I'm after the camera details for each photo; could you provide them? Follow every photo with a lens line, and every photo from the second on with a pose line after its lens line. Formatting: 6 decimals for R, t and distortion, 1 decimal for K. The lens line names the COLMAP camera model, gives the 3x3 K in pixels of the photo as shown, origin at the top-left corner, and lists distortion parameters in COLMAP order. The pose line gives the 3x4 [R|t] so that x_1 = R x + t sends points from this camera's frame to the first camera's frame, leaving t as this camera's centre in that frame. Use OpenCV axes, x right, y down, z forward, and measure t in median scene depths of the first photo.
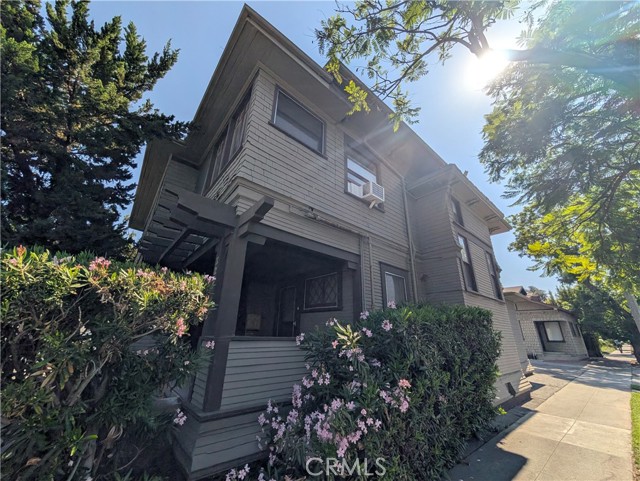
lens RADIAL K [[242.6, 0, 321.1], [0, 242.6, 244.8], [0, 0, 1]] dist [-0.000748, -0.000167]
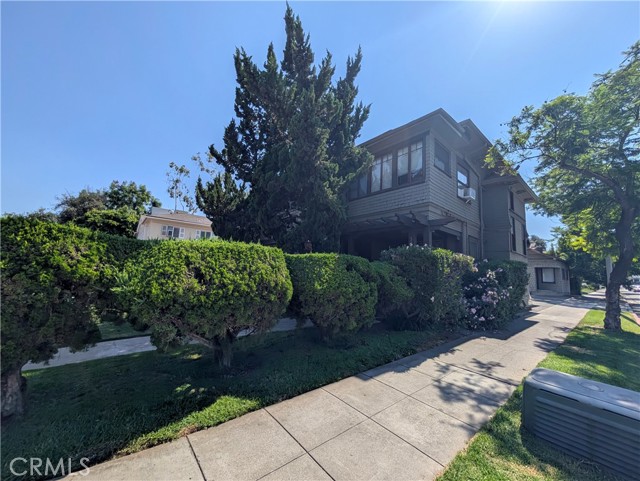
lens RADIAL K [[242.6, 0, 321.1], [0, 242.6, 244.8], [0, 0, 1]] dist [-0.000748, -0.000167]
pose [[0.999556, 0.029116, -0.006258, -0.407453], [-0.026787, 0.970838, 0.238236, -0.125293], [0.013012, -0.237963, 0.971187, -0.381490]]
